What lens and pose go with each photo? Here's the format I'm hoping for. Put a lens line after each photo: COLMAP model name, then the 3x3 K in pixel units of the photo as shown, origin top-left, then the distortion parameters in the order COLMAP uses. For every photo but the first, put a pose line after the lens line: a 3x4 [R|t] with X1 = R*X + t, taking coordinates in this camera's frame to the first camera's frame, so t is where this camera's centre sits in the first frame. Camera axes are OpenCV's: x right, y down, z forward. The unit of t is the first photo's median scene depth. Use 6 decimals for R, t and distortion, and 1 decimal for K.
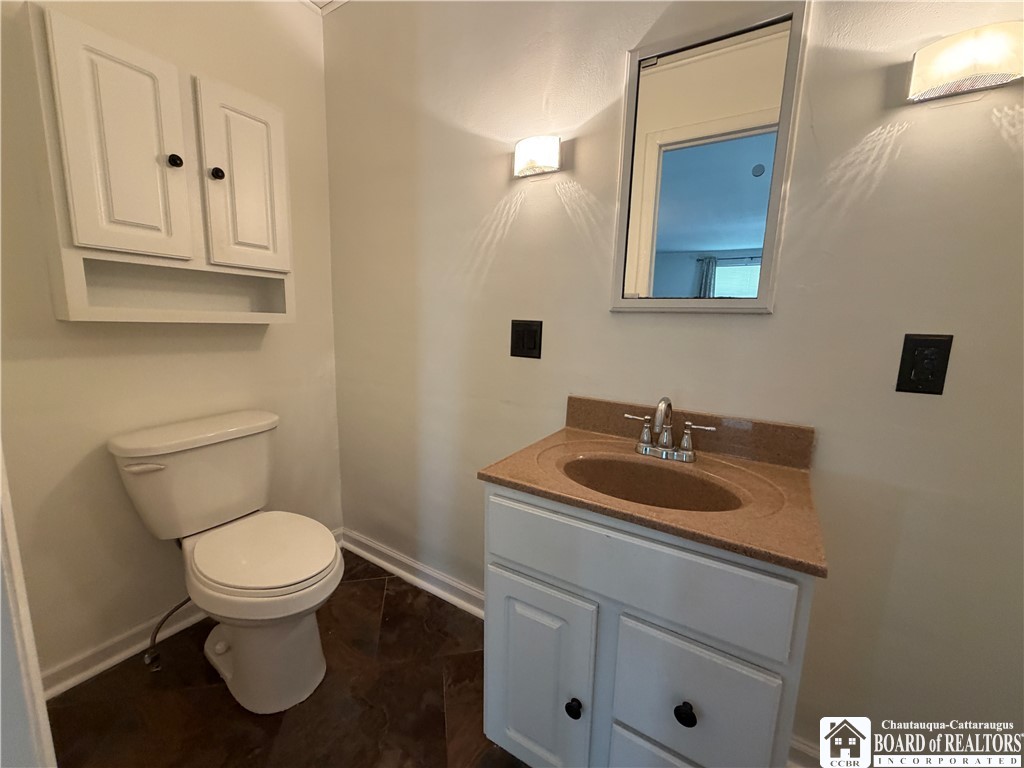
lens RADIAL K [[407.8, 0, 501.9], [0, 407.8, 379.9], [0, 0, 1]] dist [-0.002107, -0.000392]
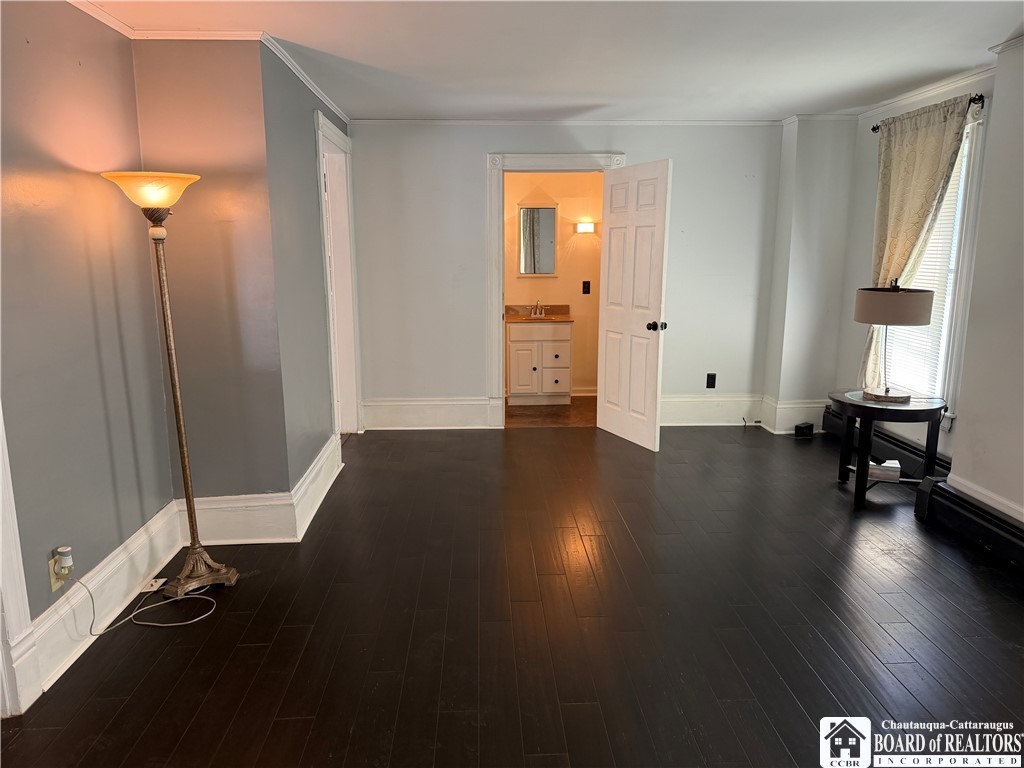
lens RADIAL K [[719.3, 0, 509.9], [0, 719.3, 388.8], [0, 0, 1]] dist [0.055807, -0.073131]
pose [[0.817668, -0.133990, 0.559880, -4.148122], [0.110850, 0.990983, 0.075272, 0.366250], [-0.564917, 0.000515, 0.825148, -4.951279]]
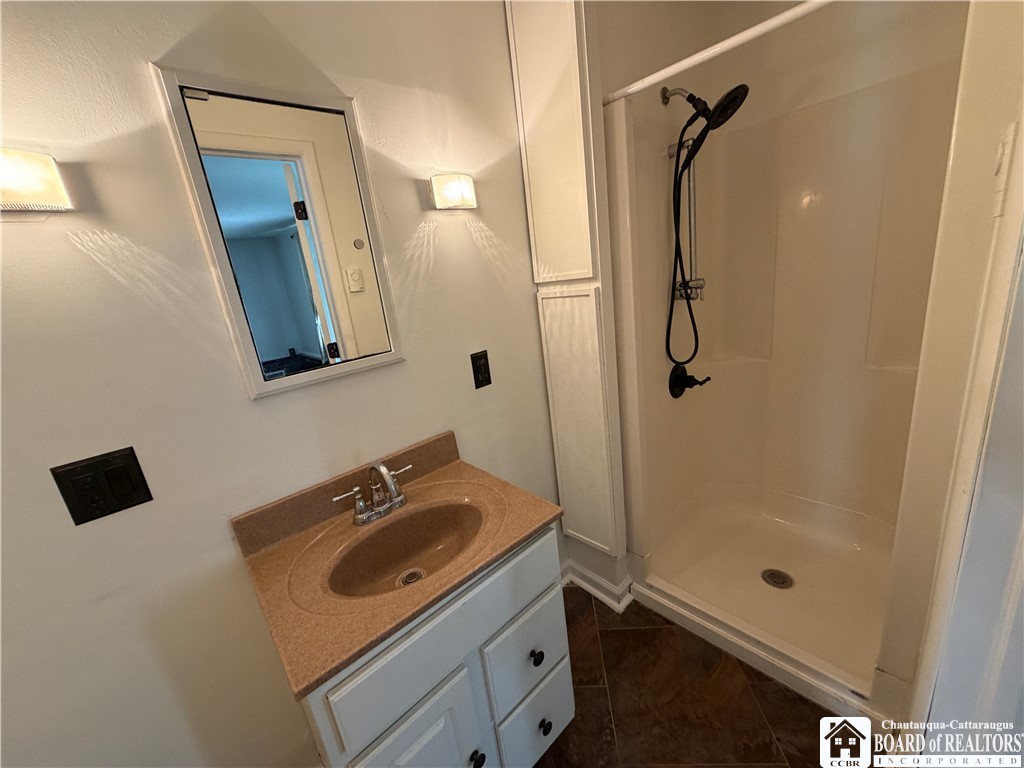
lens RADIAL K [[407.8, 0, 504.5], [0, 407.8, 381.2], [0, 0, 1]] dist [-0.002107, -0.000392]
pose [[0.254793, -0.312336, 0.915165, -0.444300], [0.275409, 0.930643, 0.240941, -0.344765], [-0.926947, 0.190655, 0.323142, 0.358962]]
